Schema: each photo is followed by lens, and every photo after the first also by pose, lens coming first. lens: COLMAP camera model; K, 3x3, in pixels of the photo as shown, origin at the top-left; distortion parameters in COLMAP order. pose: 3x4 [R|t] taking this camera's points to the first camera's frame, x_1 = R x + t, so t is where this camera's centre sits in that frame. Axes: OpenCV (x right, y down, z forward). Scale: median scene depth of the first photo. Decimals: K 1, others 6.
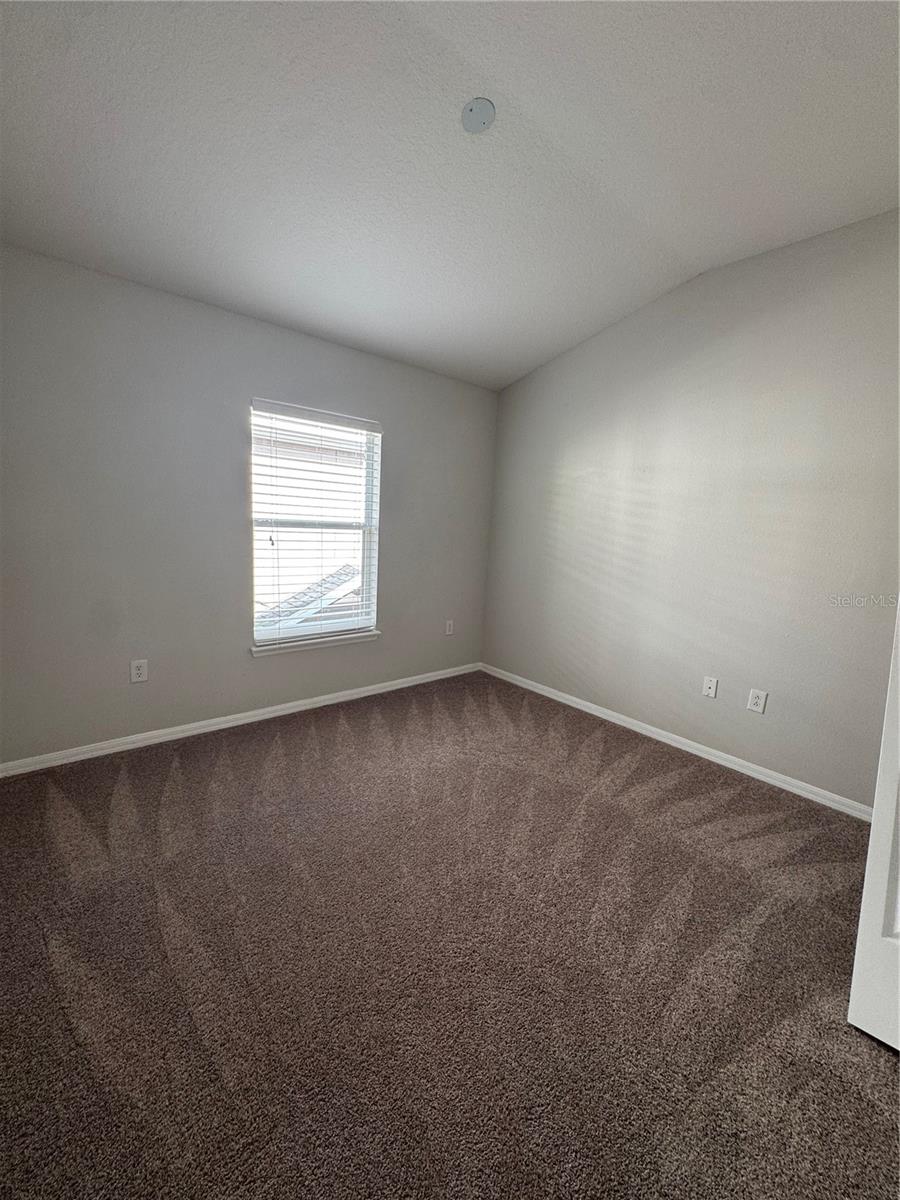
lens RADIAL K [[482.9, 0, 448.3], [0, 482.9, 593.4], [0, 0, 1]] dist [-0.002133, 0.000077]
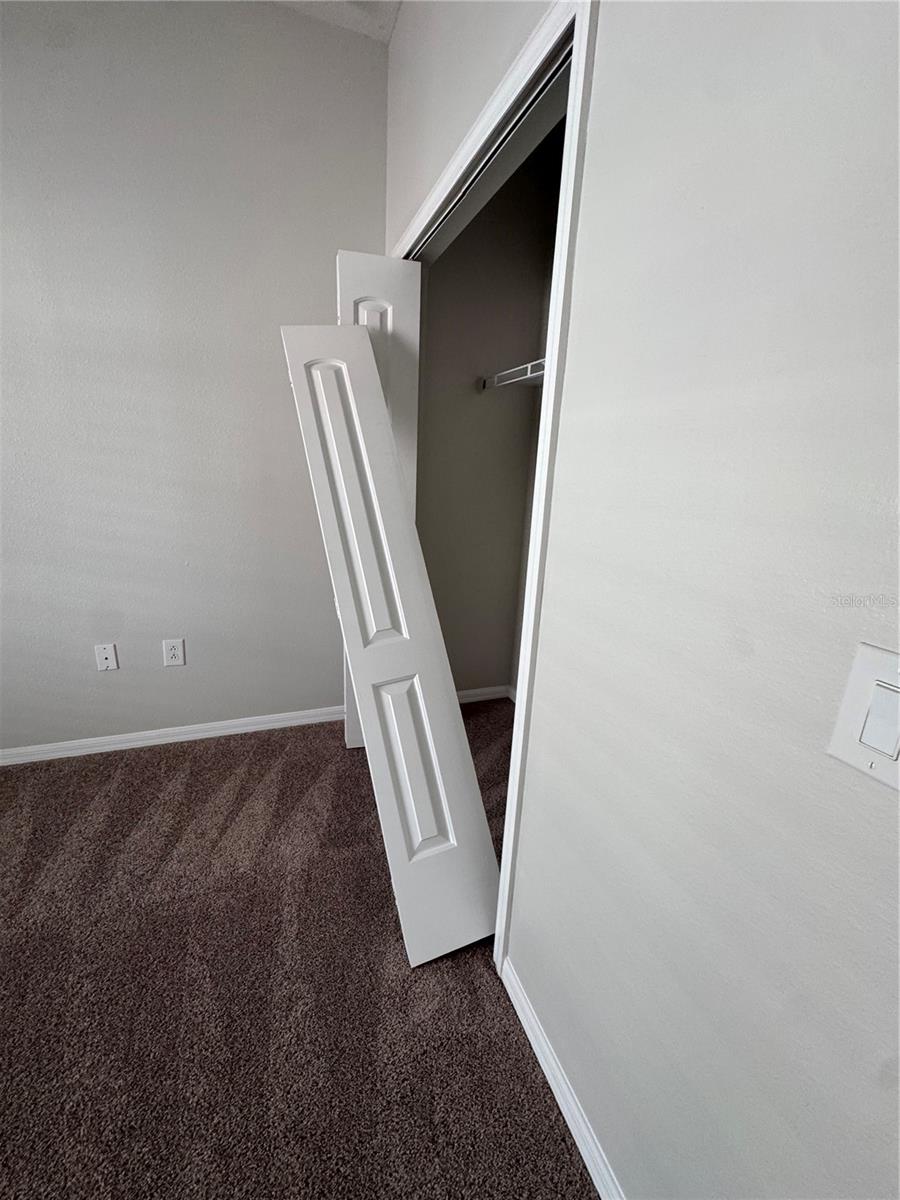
lens RADIAL K [[482.9, 0, 445.0], [0, 482.9, 596.9], [0, 0, 1]] dist [-0.002133, 0.000077]
pose [[0.342590, -0.288123, 0.894213, 0.135411], [0.121851, 0.957400, 0.261798, -0.016958], [-0.931550, 0.019272, 0.363103, 0.352821]]
